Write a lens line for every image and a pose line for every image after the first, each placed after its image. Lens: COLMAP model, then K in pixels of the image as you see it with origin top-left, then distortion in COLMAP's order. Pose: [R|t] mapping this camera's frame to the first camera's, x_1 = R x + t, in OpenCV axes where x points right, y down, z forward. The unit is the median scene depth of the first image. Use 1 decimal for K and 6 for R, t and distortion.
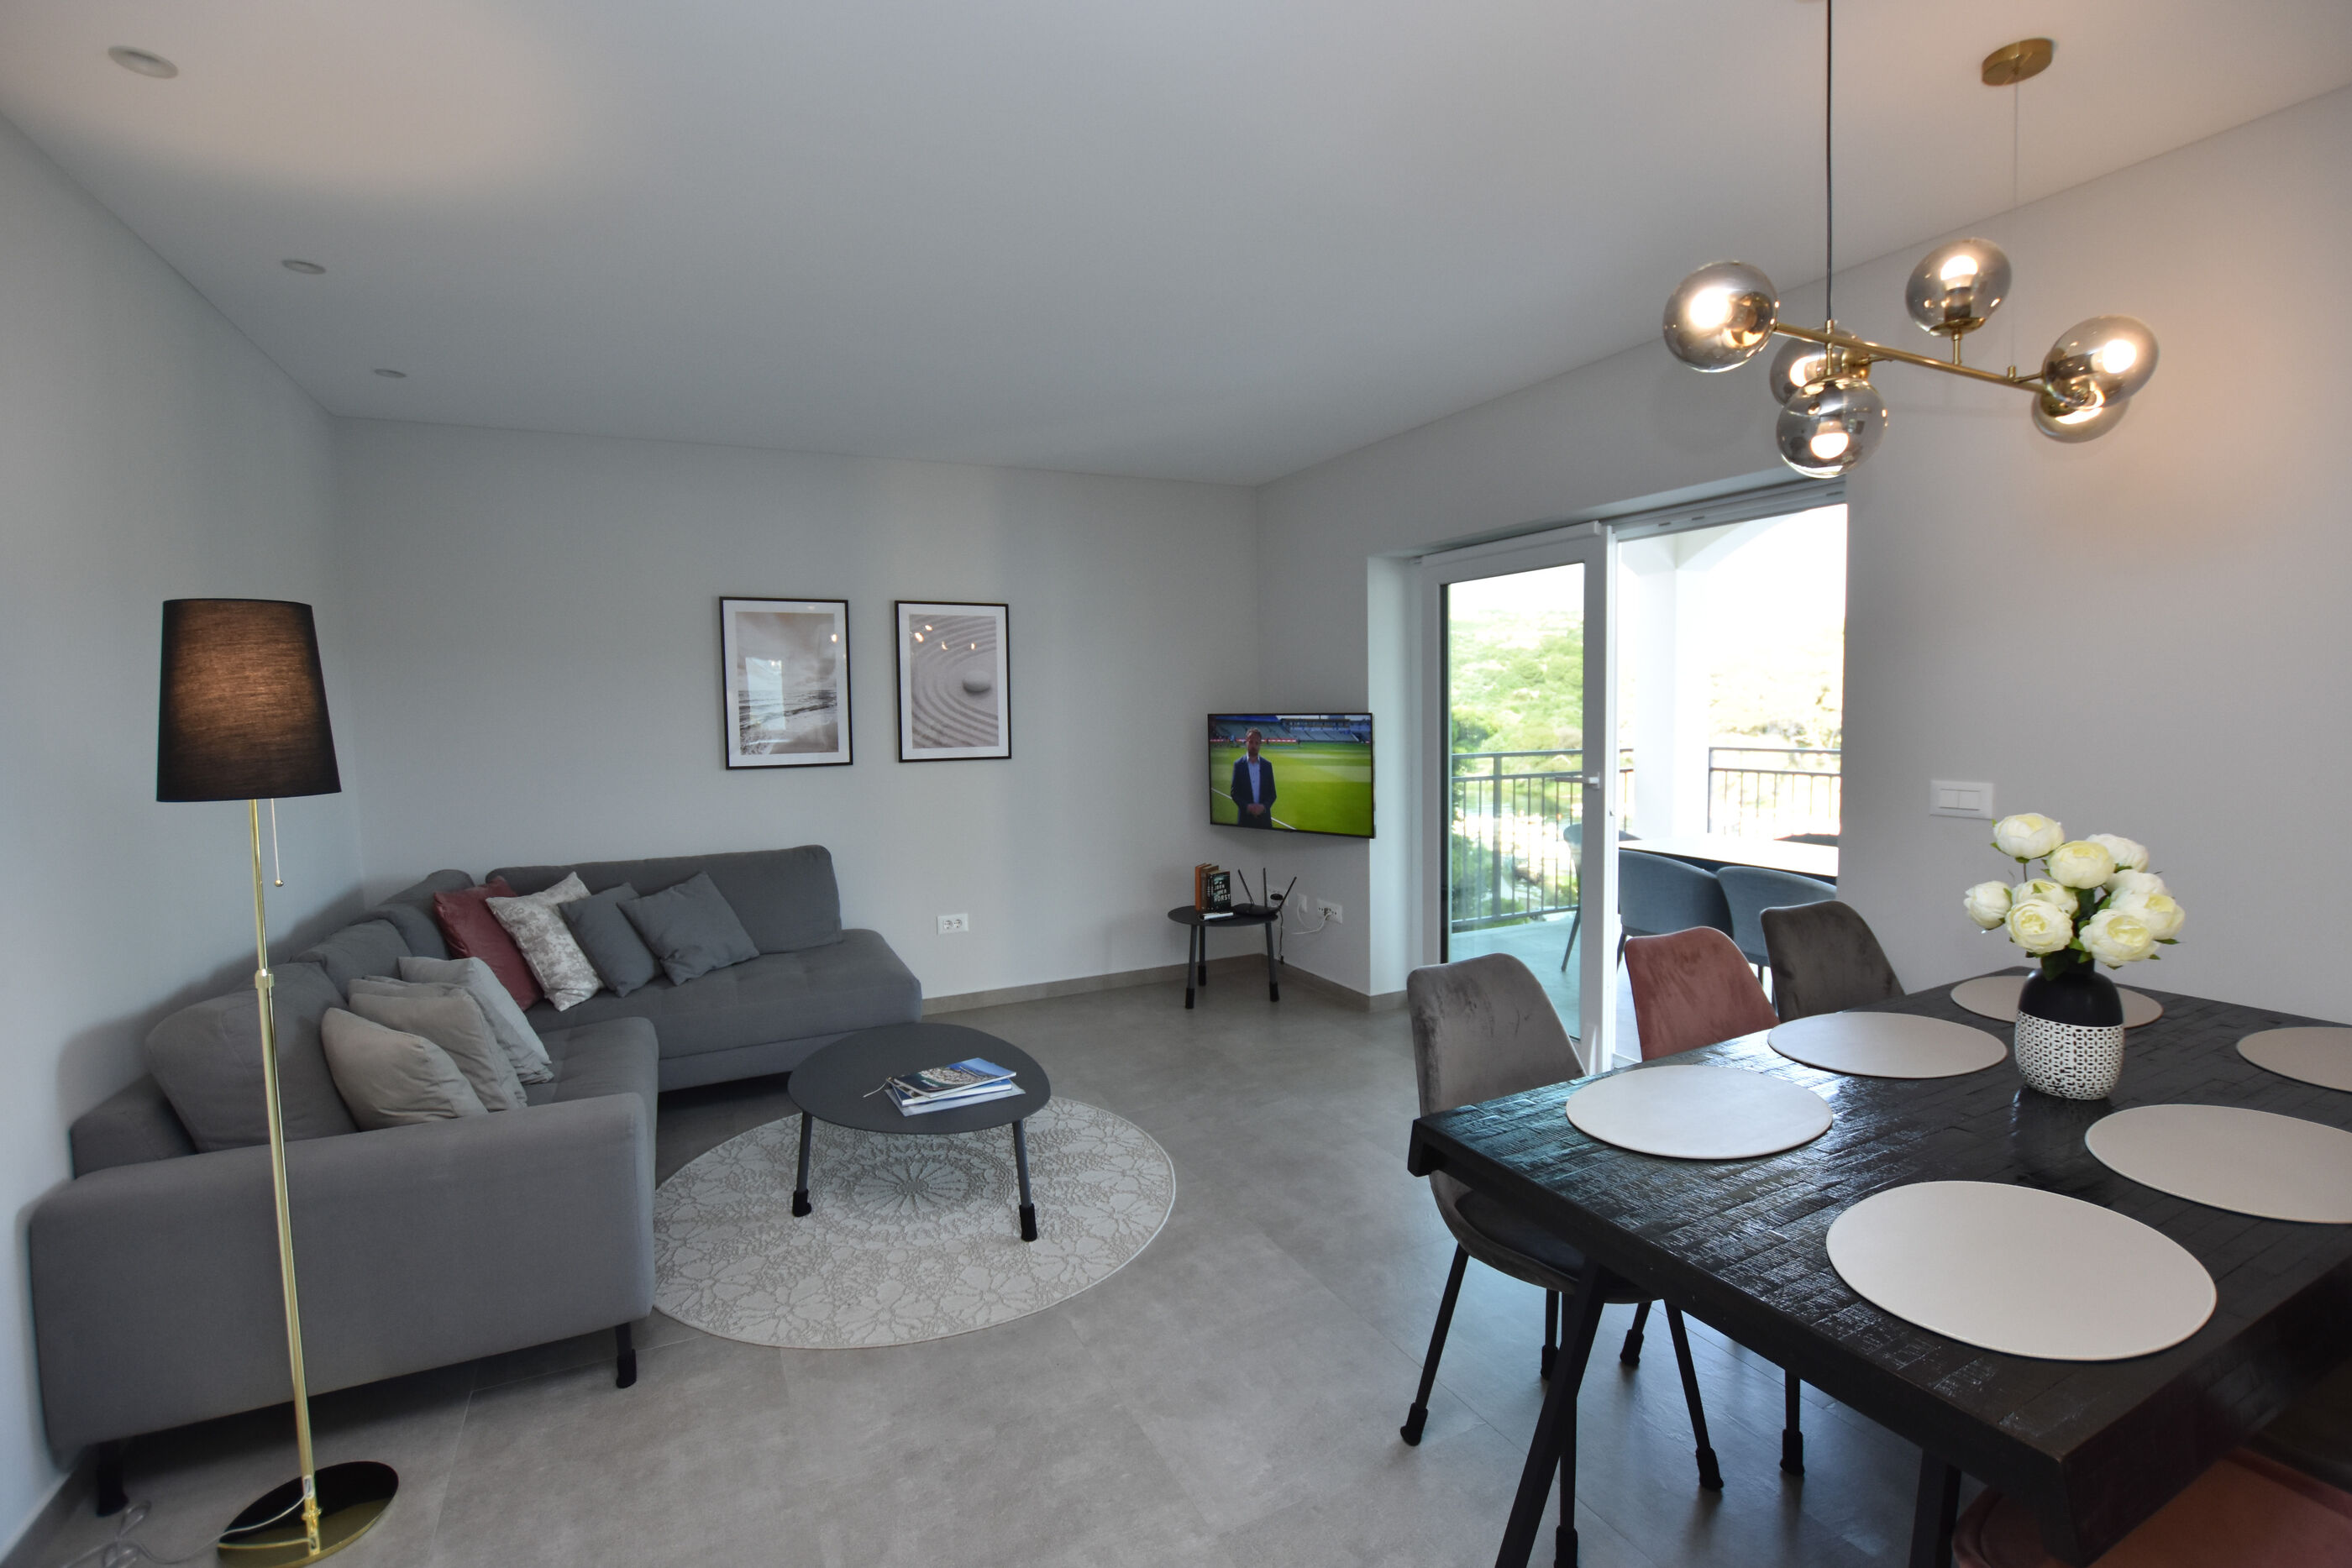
lens RADIAL K [[1054.8, 0, 1168.8], [0, 1054.8, 782.0], [0, 0, 1]] dist [-0.023650, 0.010085]
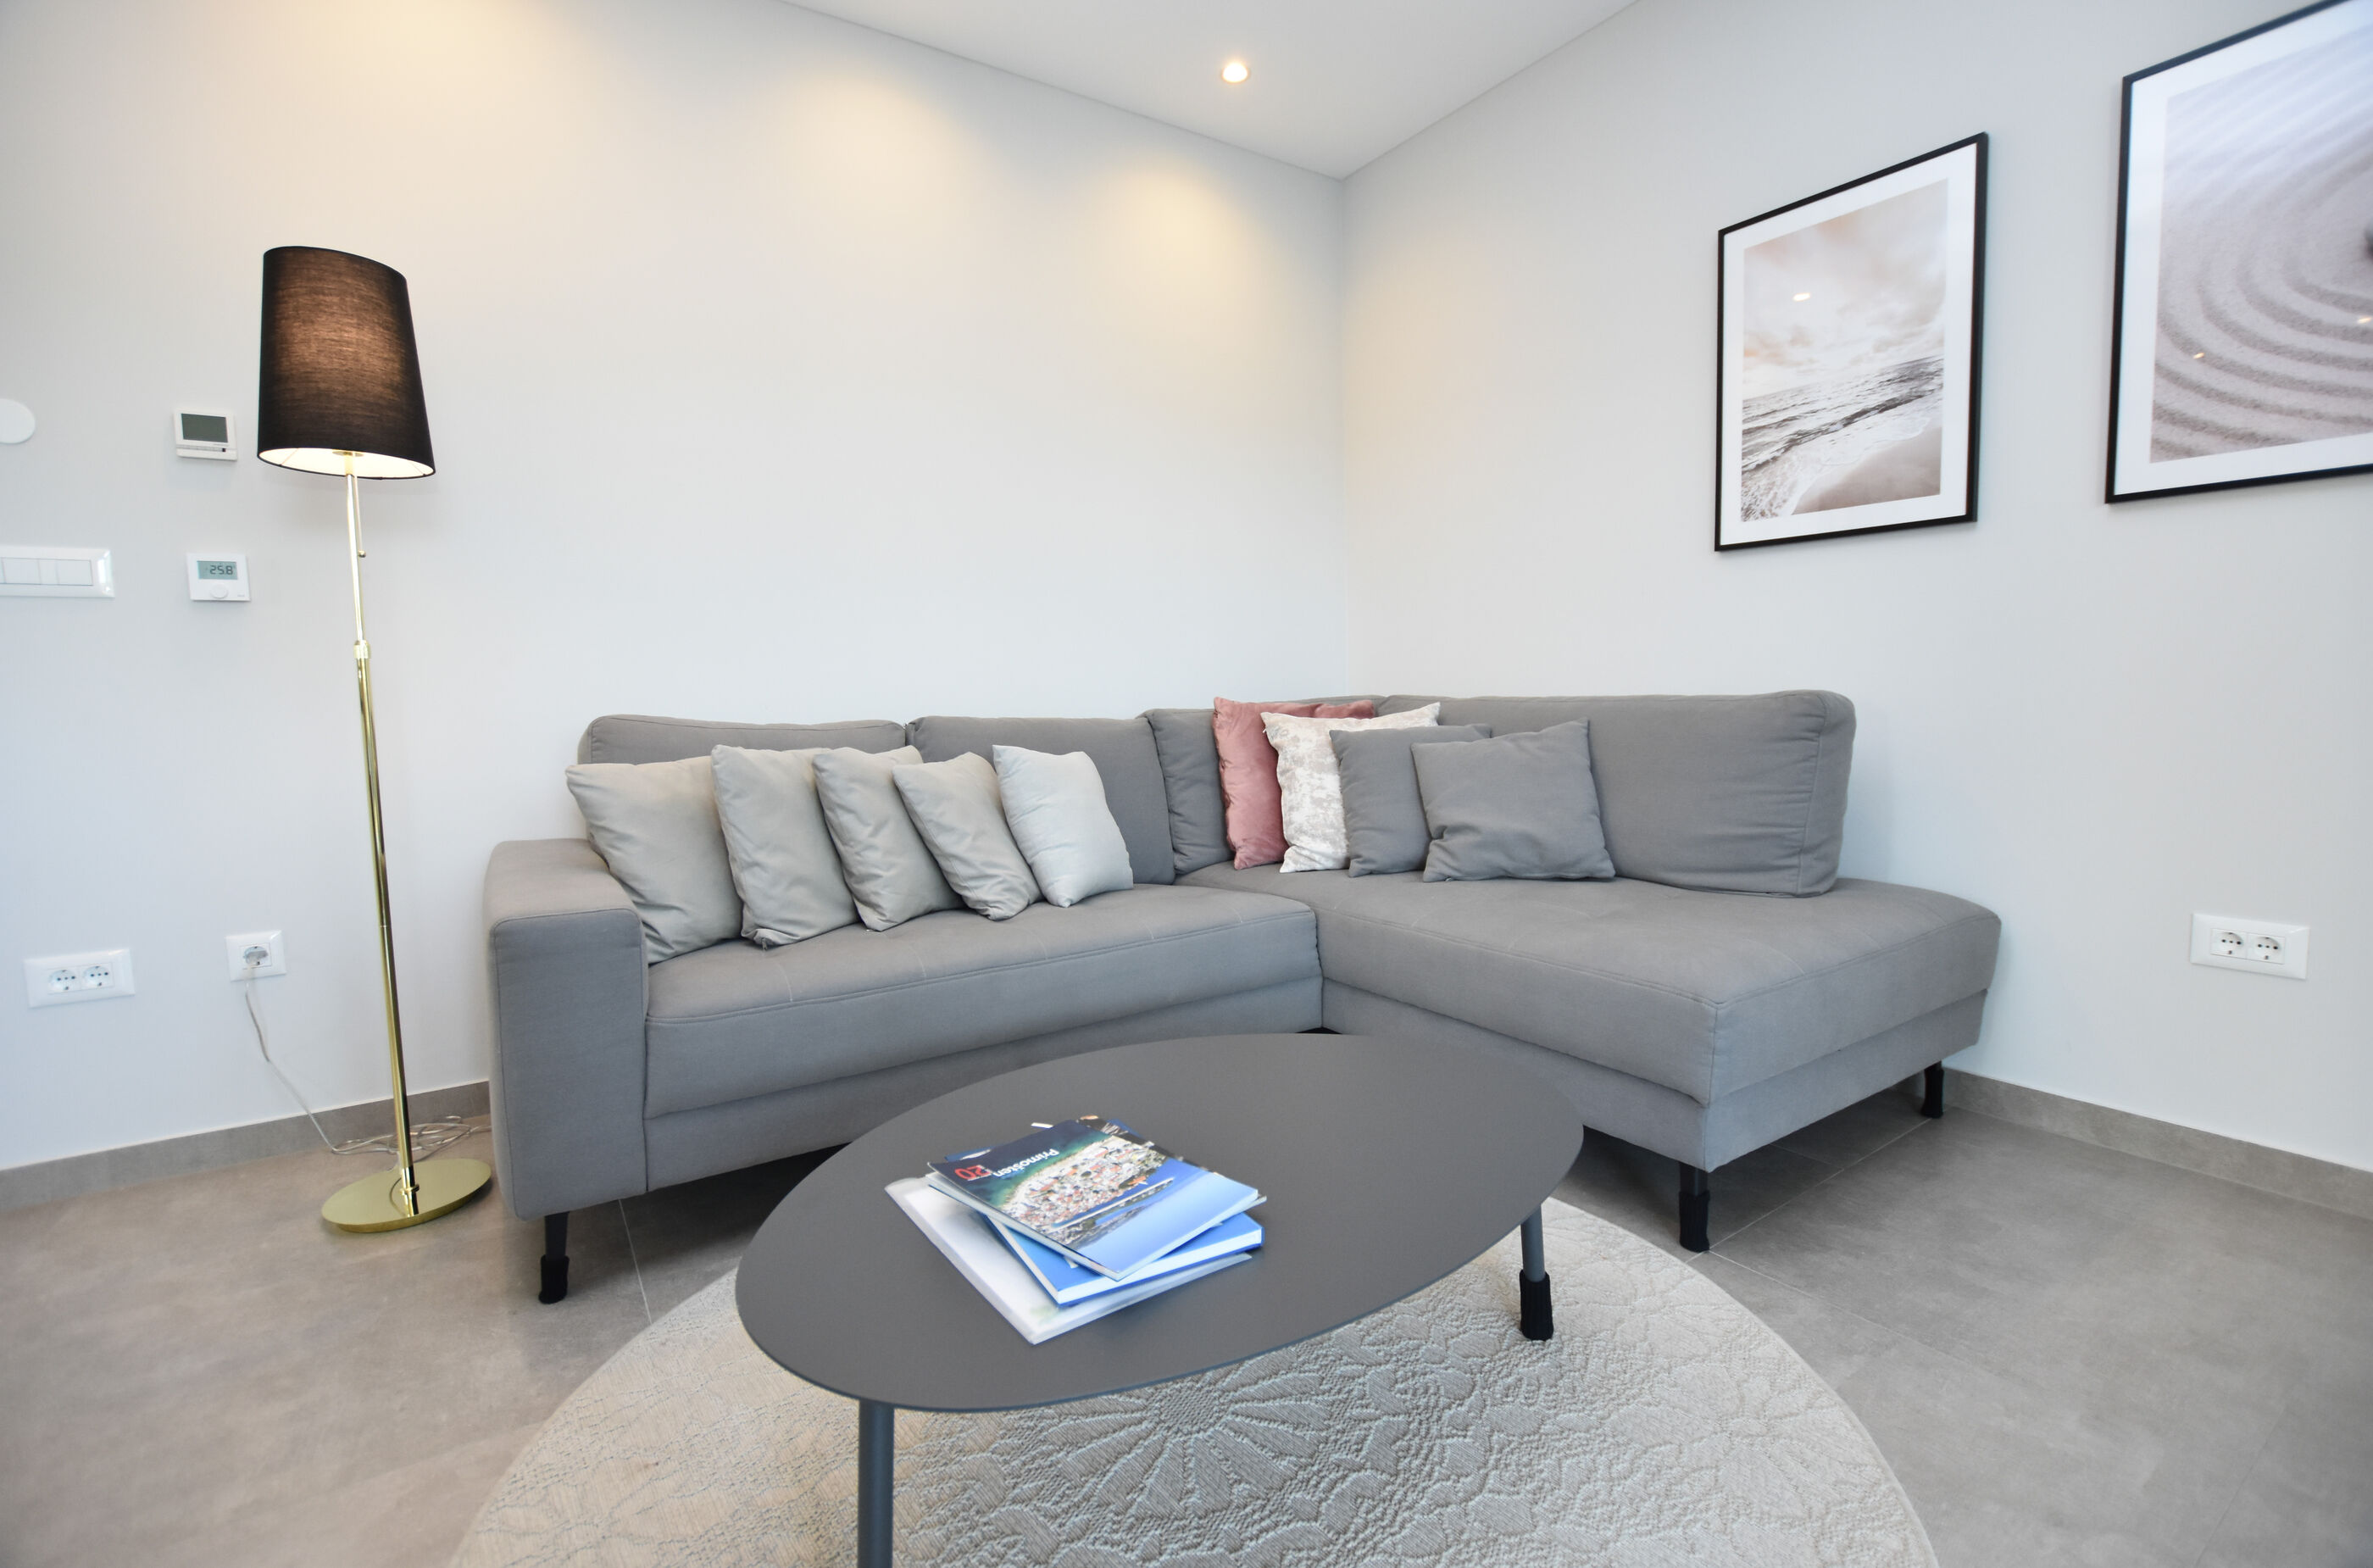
lens RADIAL K [[1045.3, 0, 1183.0], [0, 1045.3, 781.8], [0, 0, 1]] dist [-0.025996, -0.000269]
pose [[0.135016, 0.102092, -0.985570, 0.090549], [-0.050150, 0.994107, 0.096106, 0.069555], [0.989574, 0.036451, 0.139340, 0.640604]]
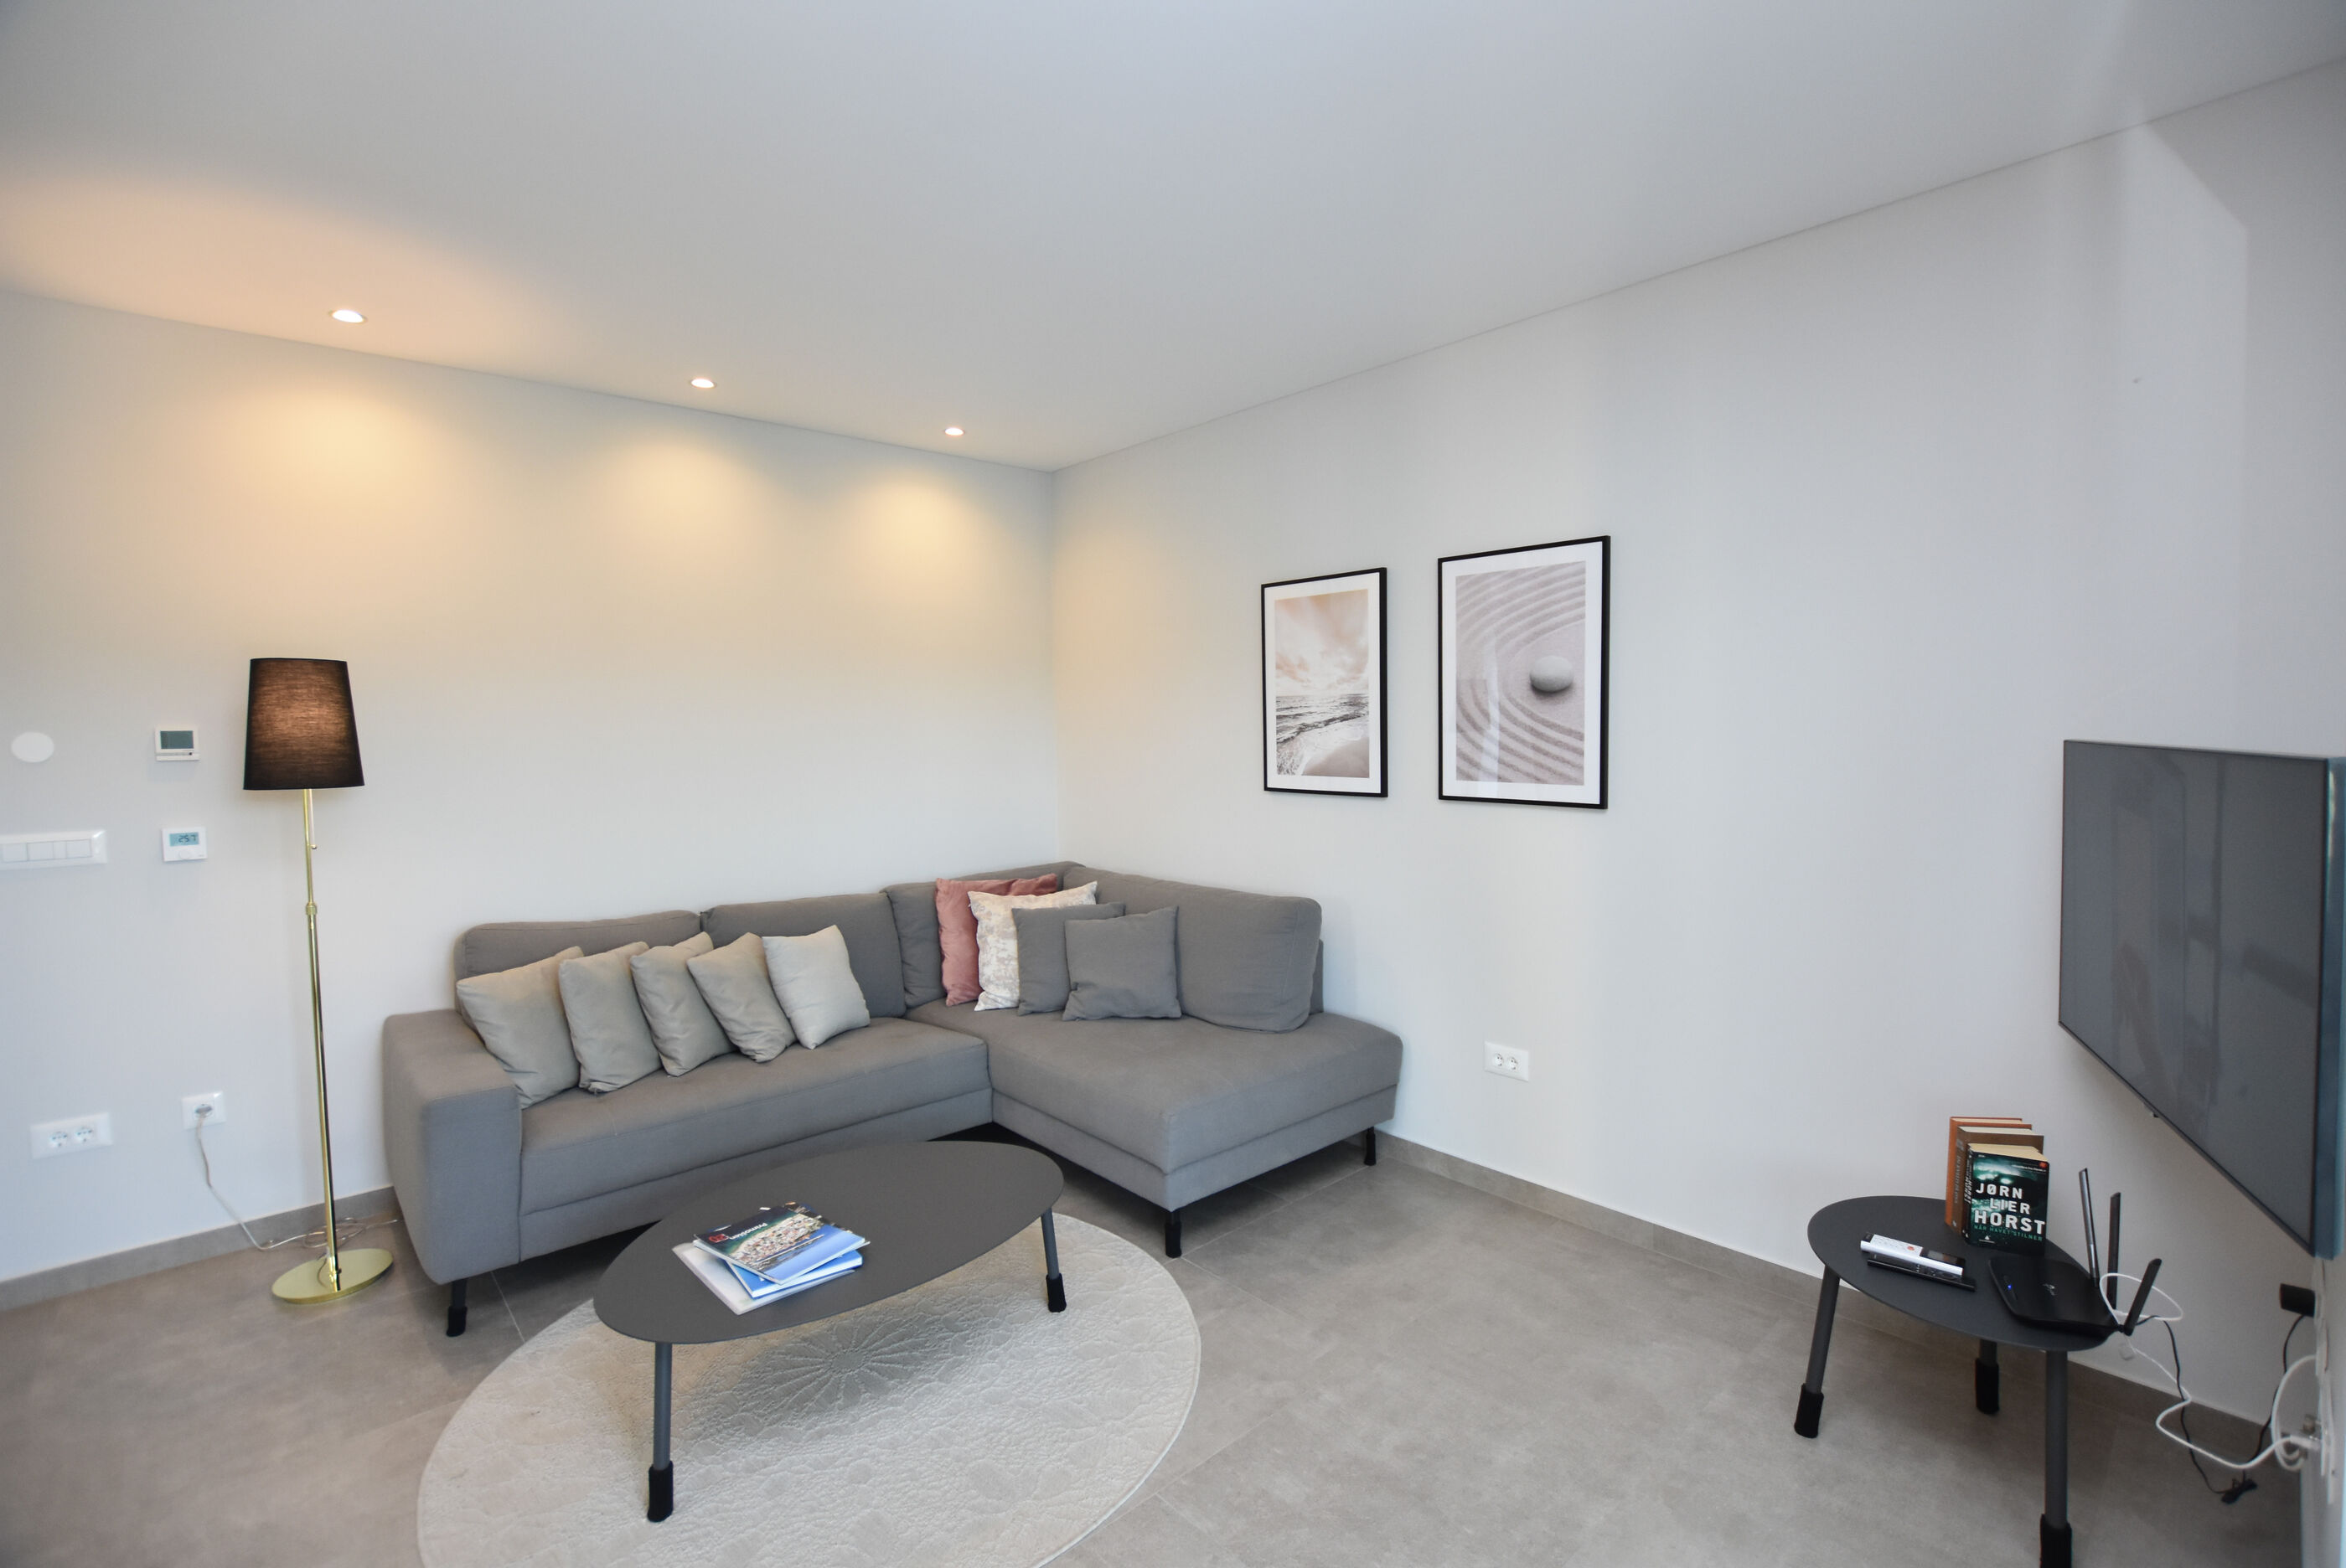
lens RADIAL K [[1043.7, 0, 1188.5], [0, 1043.7, 777.1], [0, 0, 1]] dist [-0.026892, 0.000605]
pose [[0.290599, 0.064594, -0.954662, 0.350902], [-0.059587, 0.997004, 0.049321, -0.059086], [0.954988, 0.042553, 0.293578, 0.686109]]
